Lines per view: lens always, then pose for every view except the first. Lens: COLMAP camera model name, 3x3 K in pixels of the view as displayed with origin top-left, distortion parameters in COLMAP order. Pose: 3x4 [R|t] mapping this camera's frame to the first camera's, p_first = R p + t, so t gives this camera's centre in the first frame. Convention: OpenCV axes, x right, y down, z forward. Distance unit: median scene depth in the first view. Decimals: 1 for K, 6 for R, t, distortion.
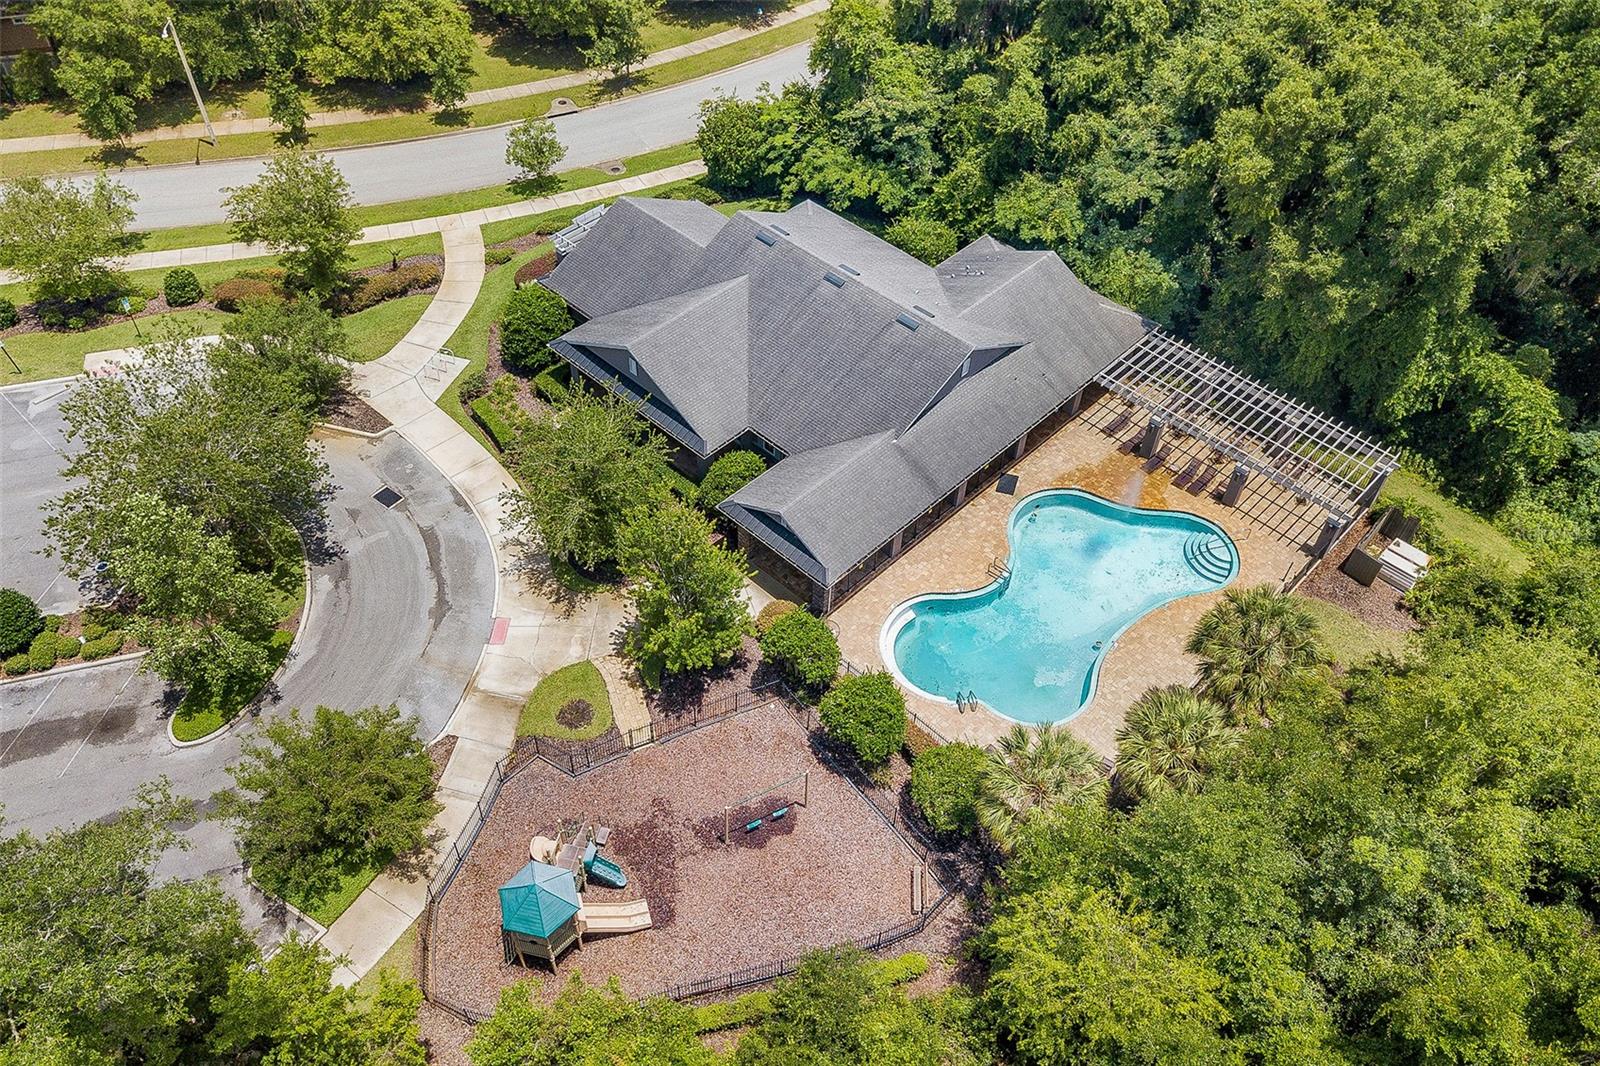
lens RADIAL K [[1189.1, 0, 796.6], [0, 1189.1, 535.4], [0, 0, 1]] dist [0.012343, 0.006447]
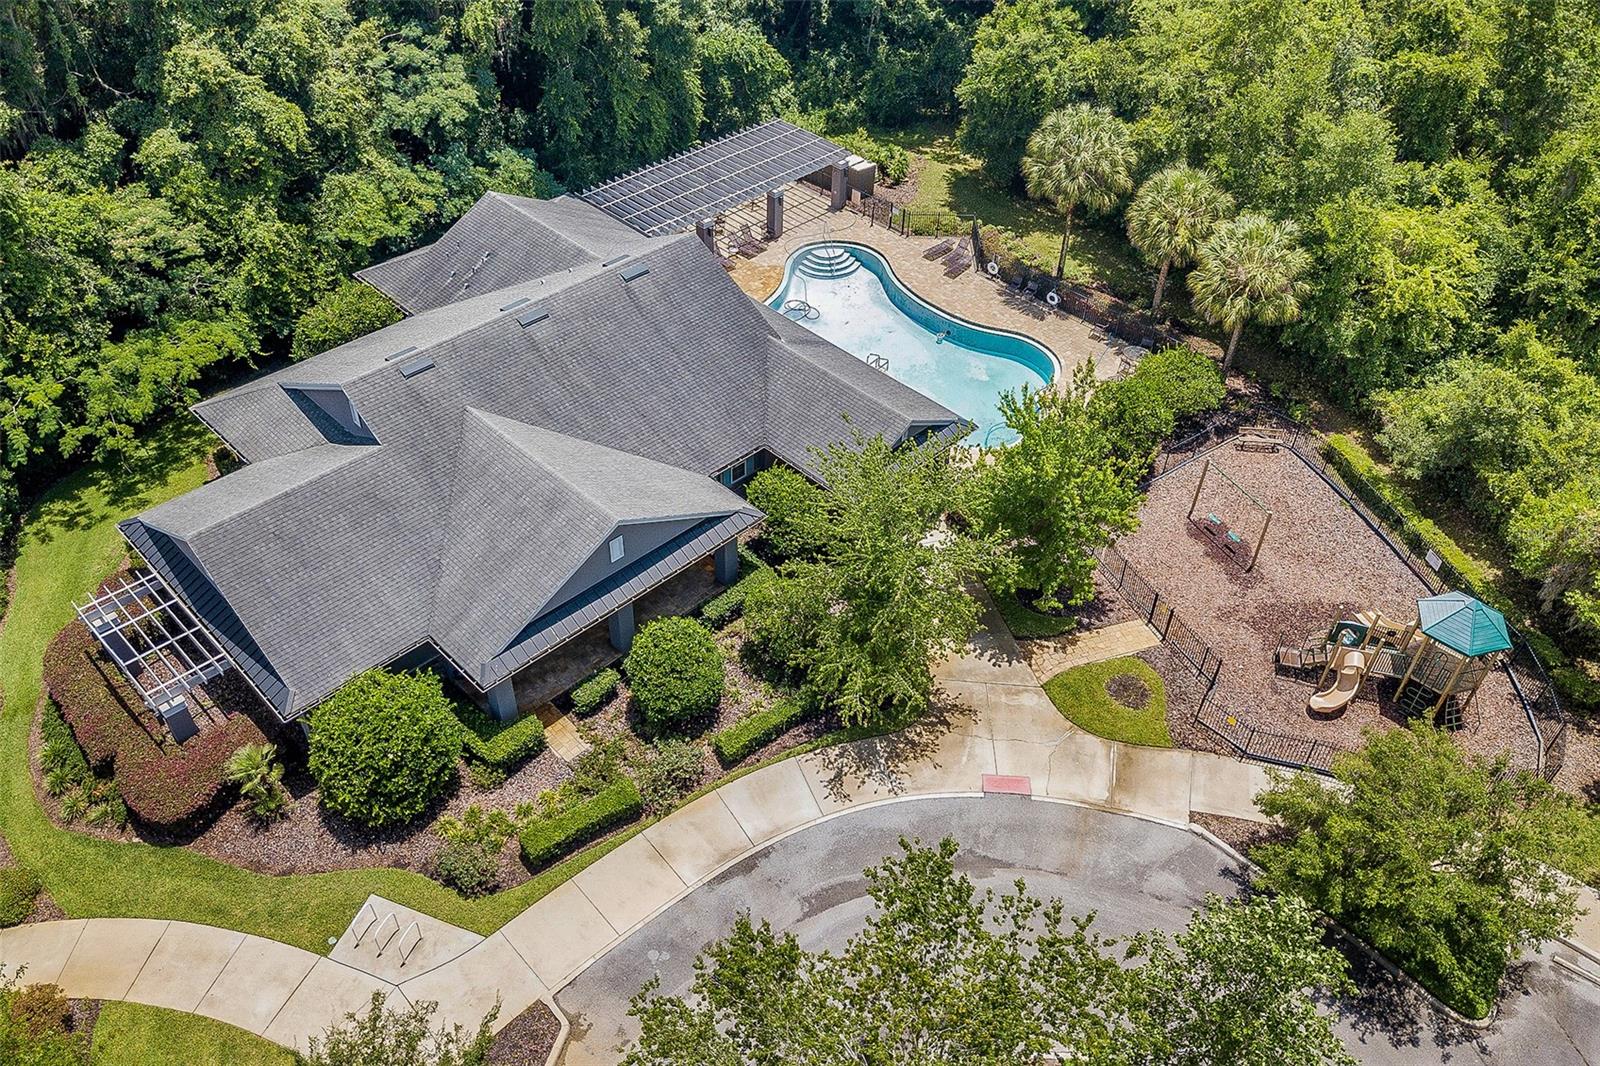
lens RADIAL K [[1189.1, 0, 801.5], [0, 1189.1, 538.7], [0, 0, 1]] dist [0.012343, 0.006447]
pose [[0.043172, -0.703405, 0.709477, -0.615786], [0.730837, 0.506422, 0.457617, -0.382729], [-0.681185, 0.498756, 0.535938, 0.594914]]
